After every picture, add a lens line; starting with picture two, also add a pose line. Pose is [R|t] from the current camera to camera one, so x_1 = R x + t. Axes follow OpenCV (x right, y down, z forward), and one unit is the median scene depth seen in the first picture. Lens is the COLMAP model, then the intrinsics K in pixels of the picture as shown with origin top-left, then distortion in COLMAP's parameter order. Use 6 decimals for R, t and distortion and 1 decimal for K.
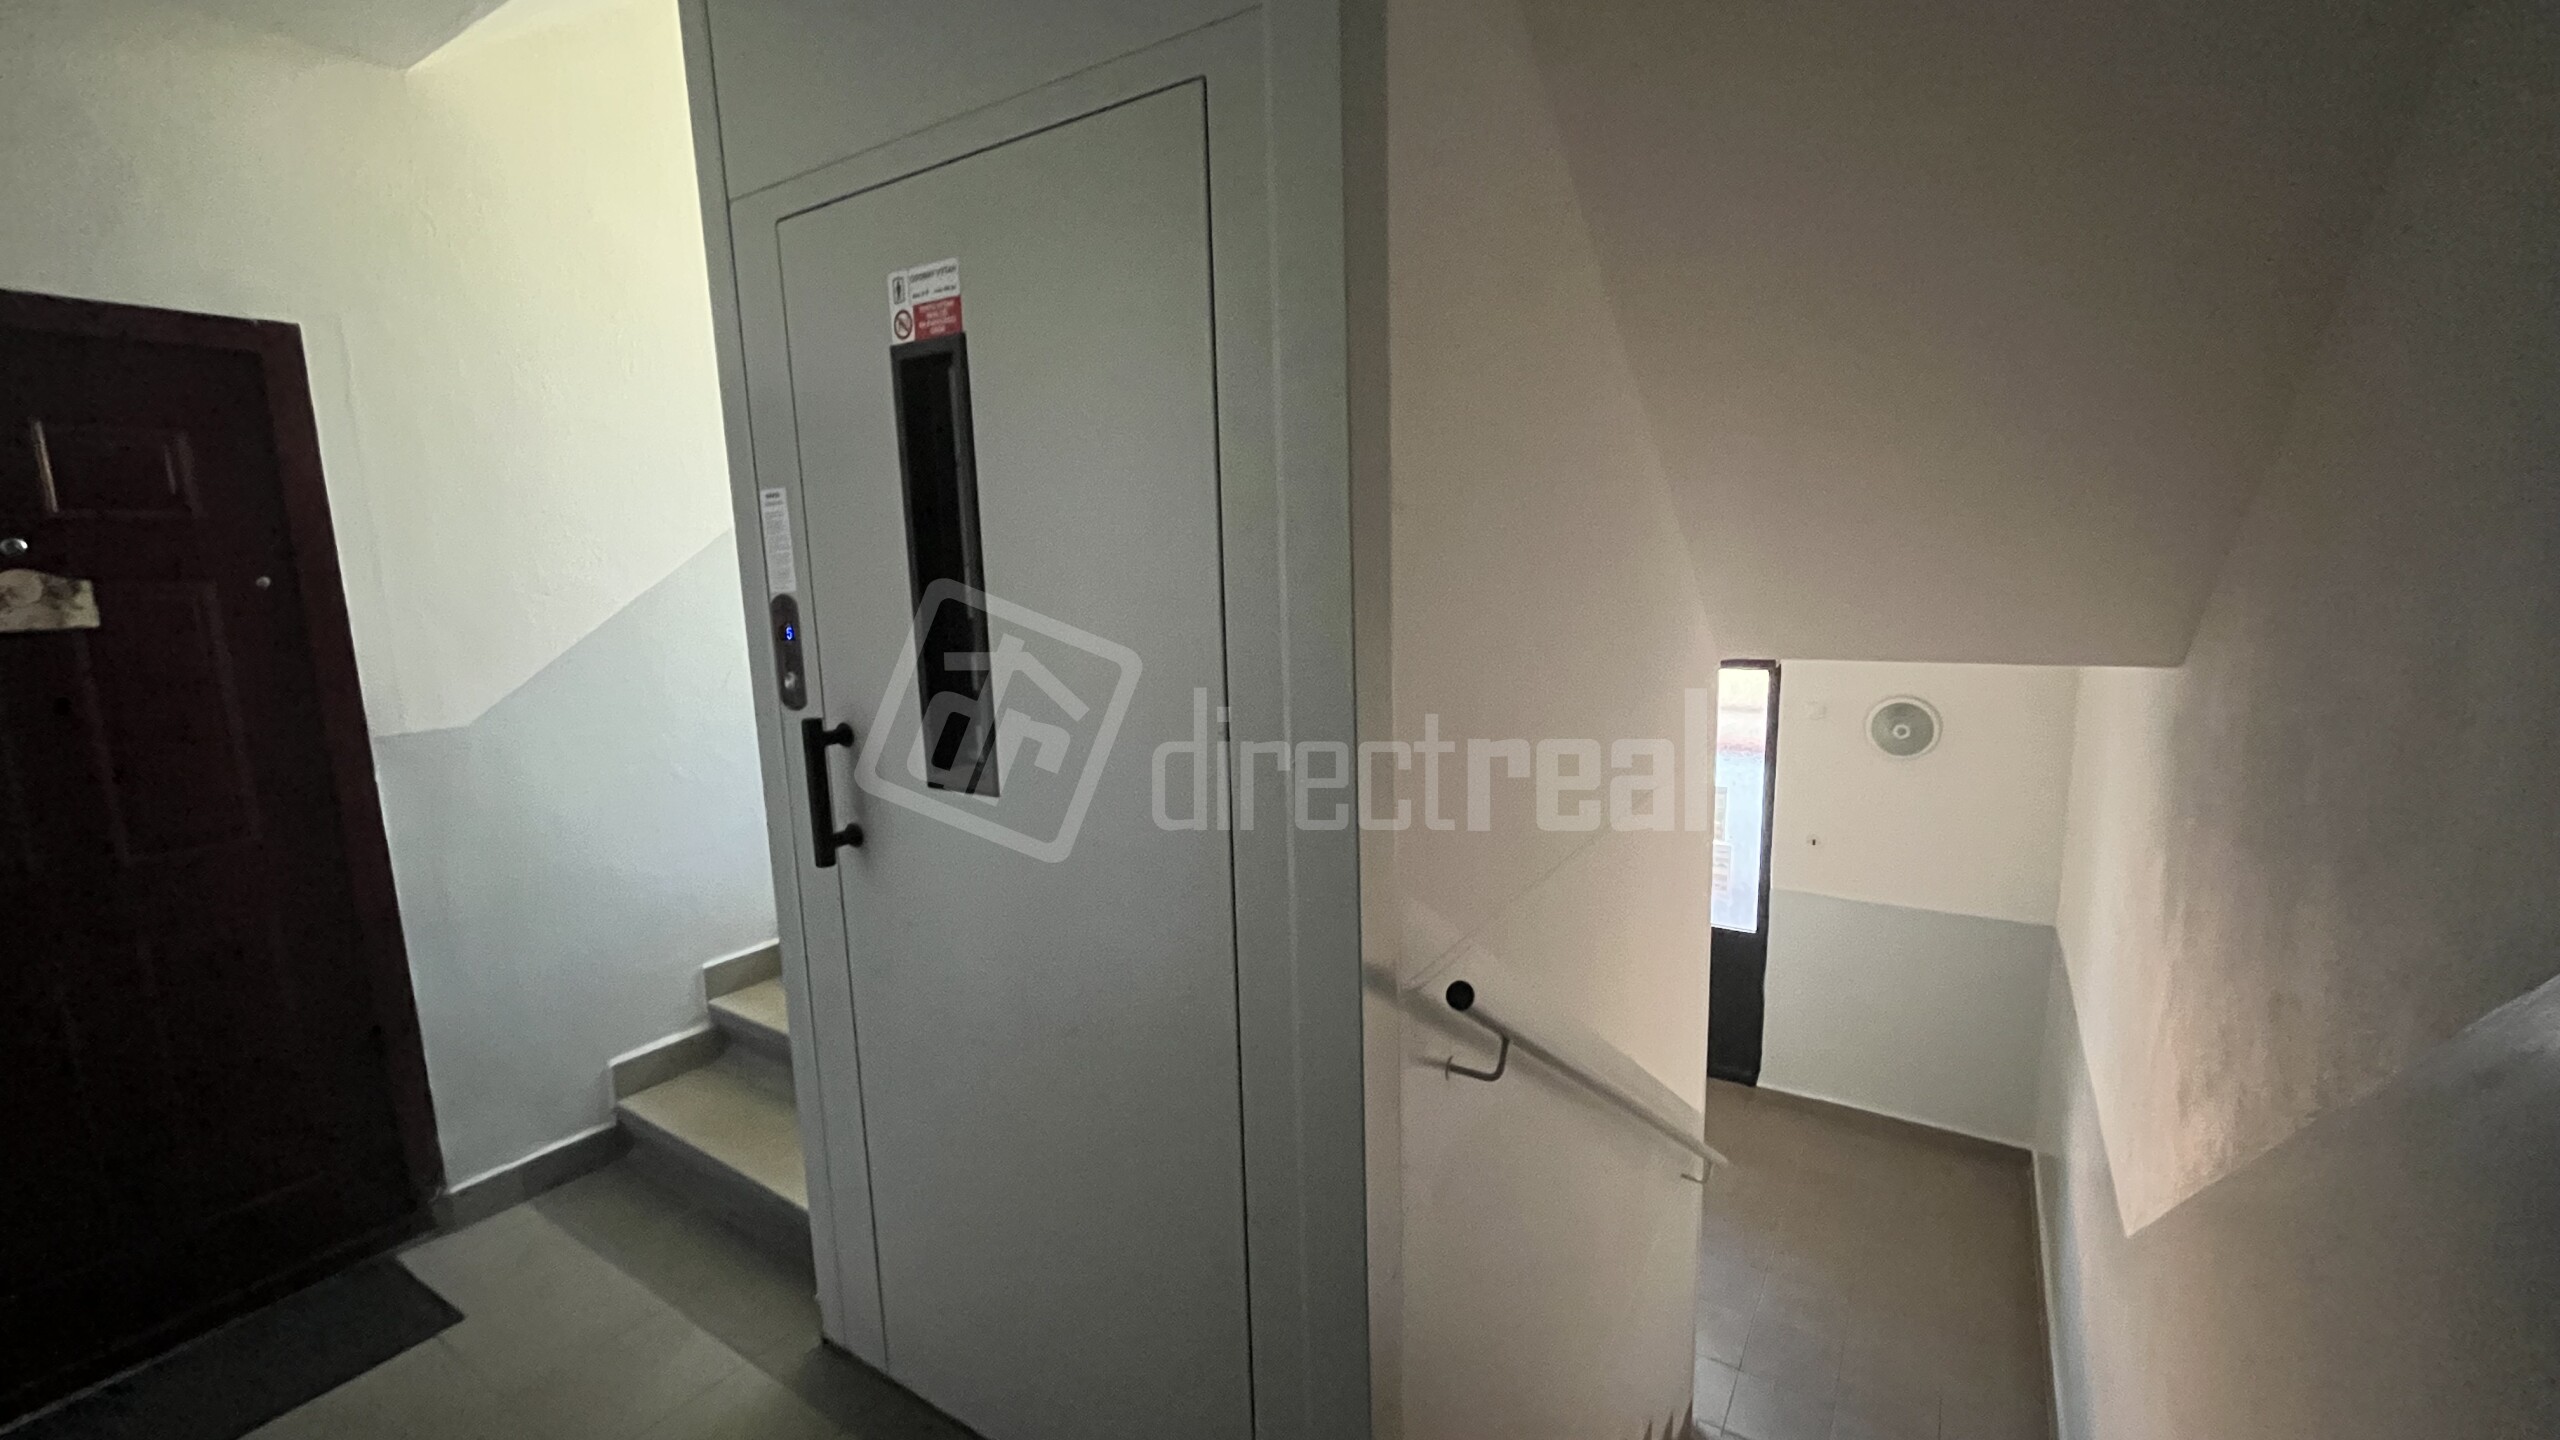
lens RADIAL K [[1038.5, 0, 1280.0], [0, 1038.5, 720.0], [0, 0, 1]] dist [-0.002940, 0.000584]
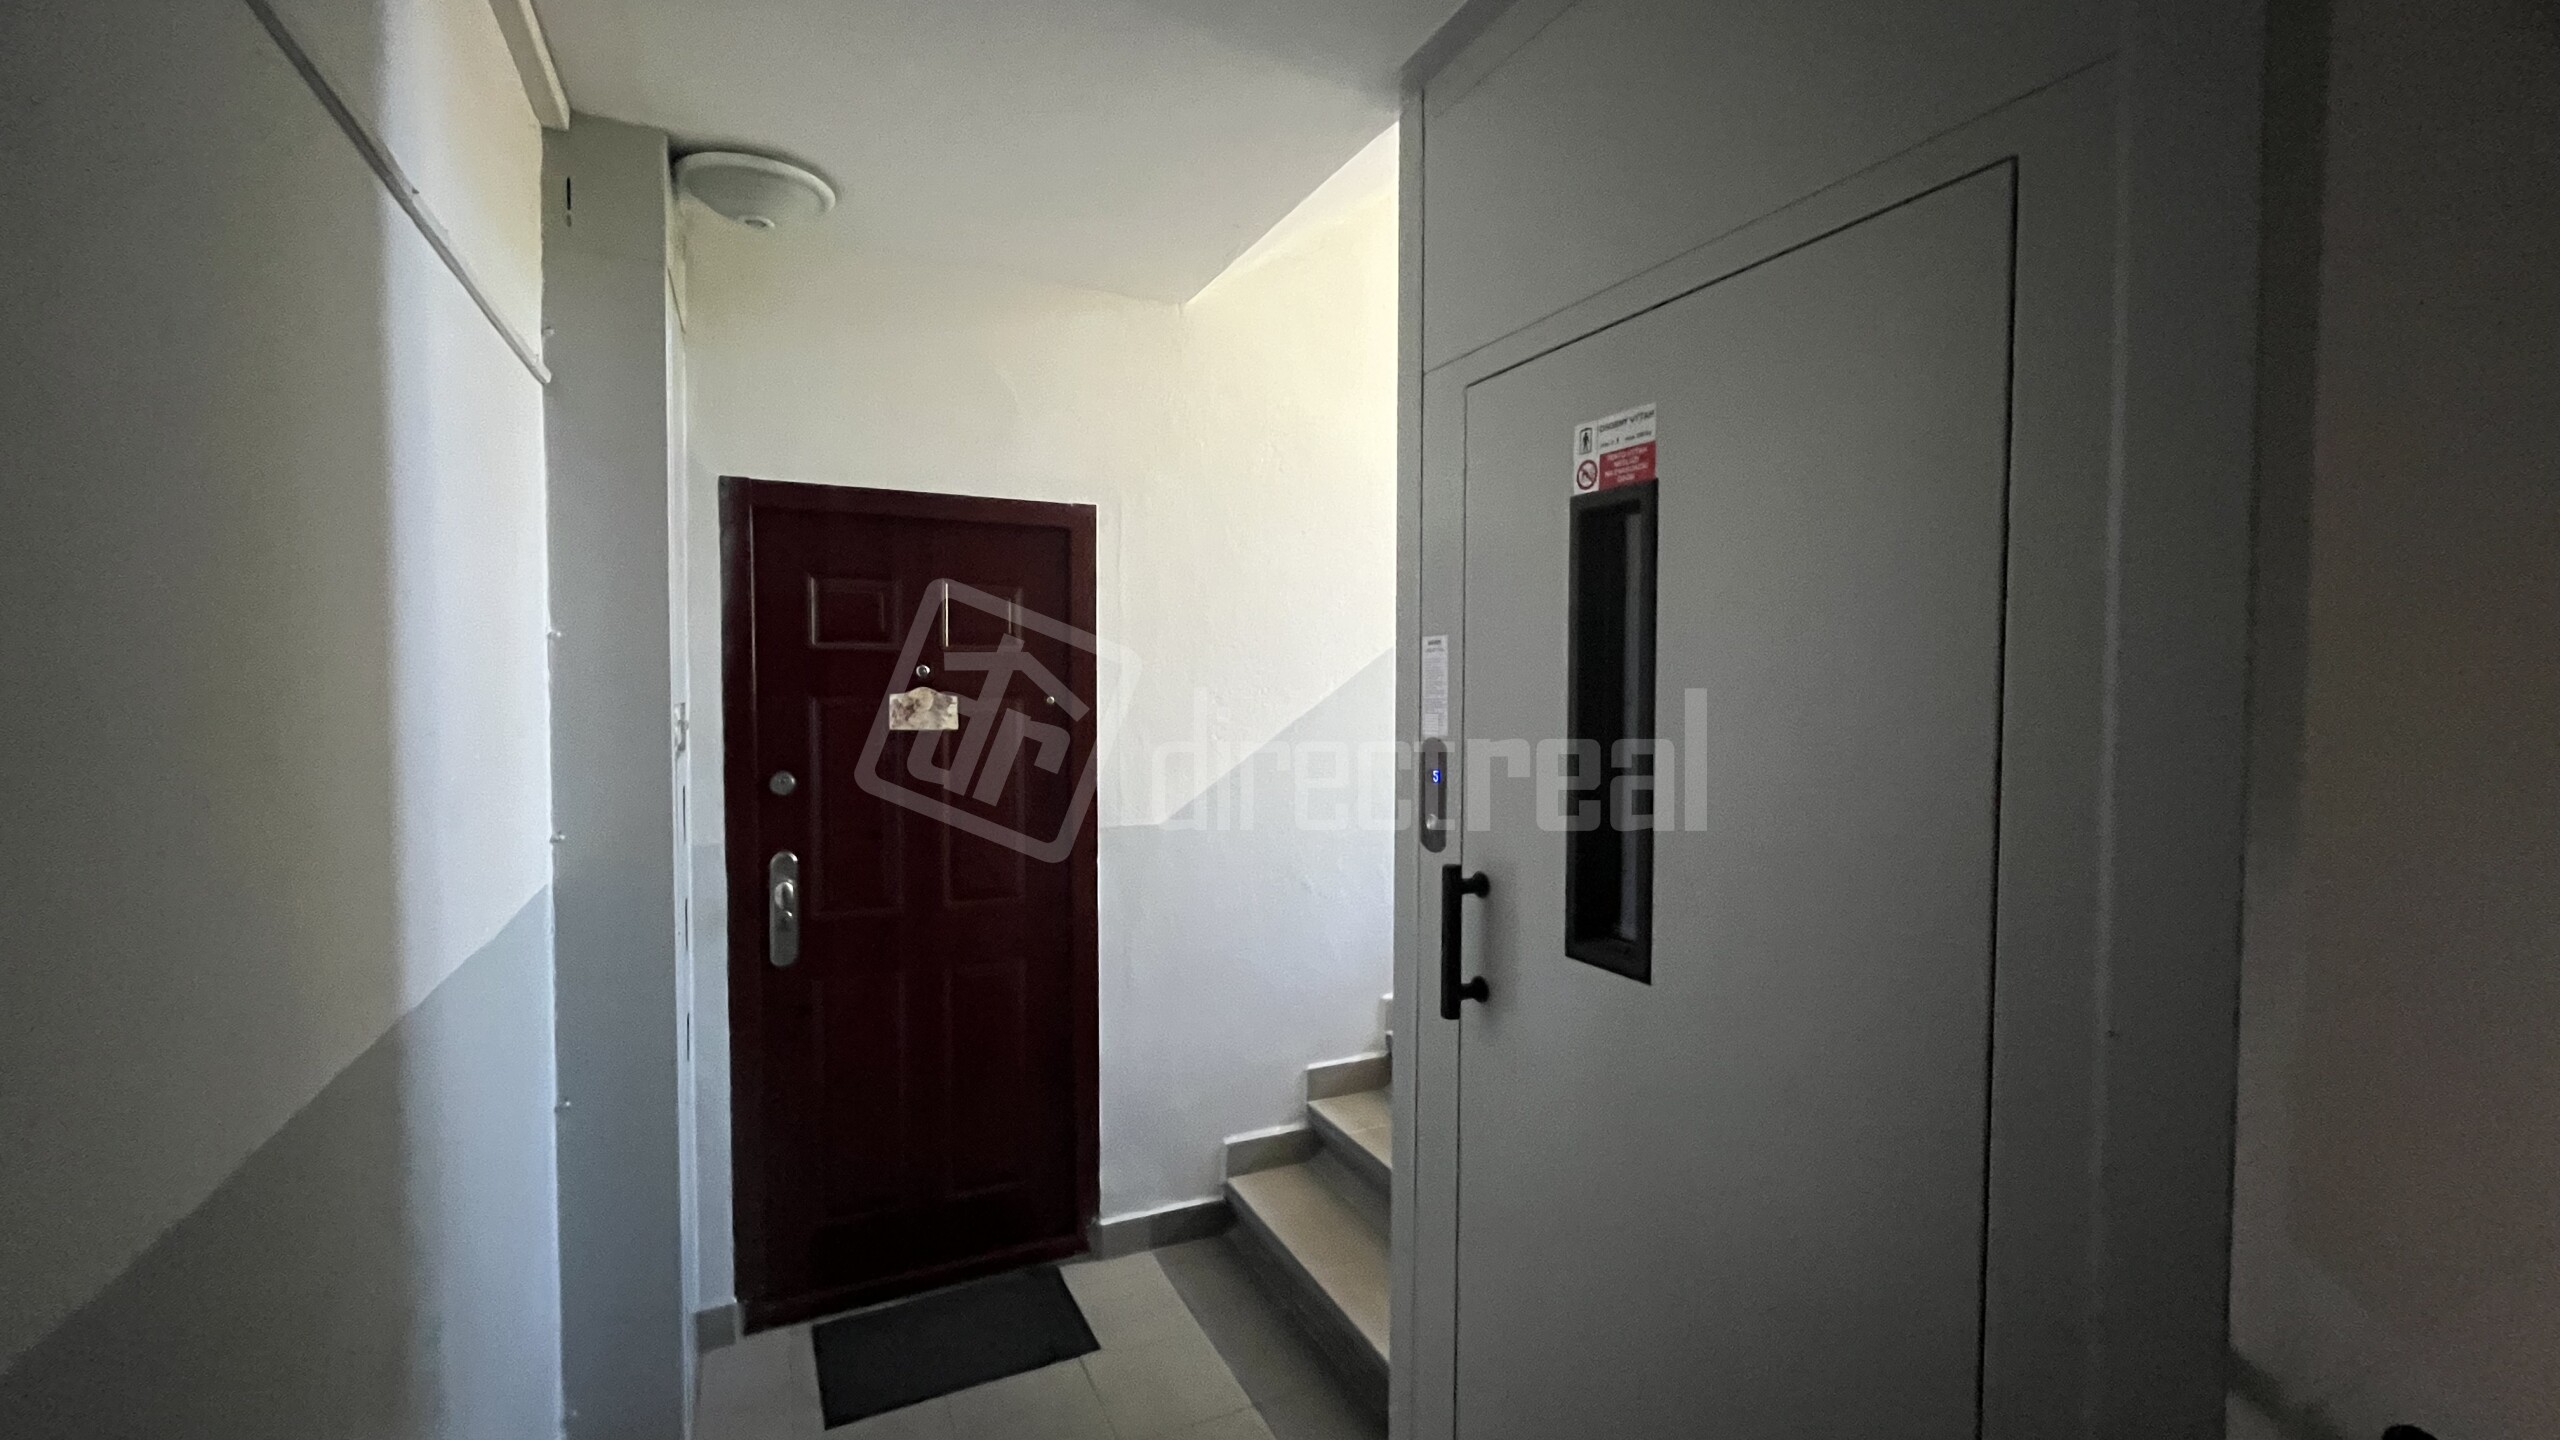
lens RADIAL K [[1038.5, 0, 1280.0], [0, 1038.5, 720.0], [0, 0, 1]] dist [-0.002940, 0.000584]
pose [[0.857970, 0.047766, -0.511475, -0.088816], [-0.106822, 0.990492, -0.086688, -0.034391], [0.502471, 0.129013, 0.854914, 0.049591]]
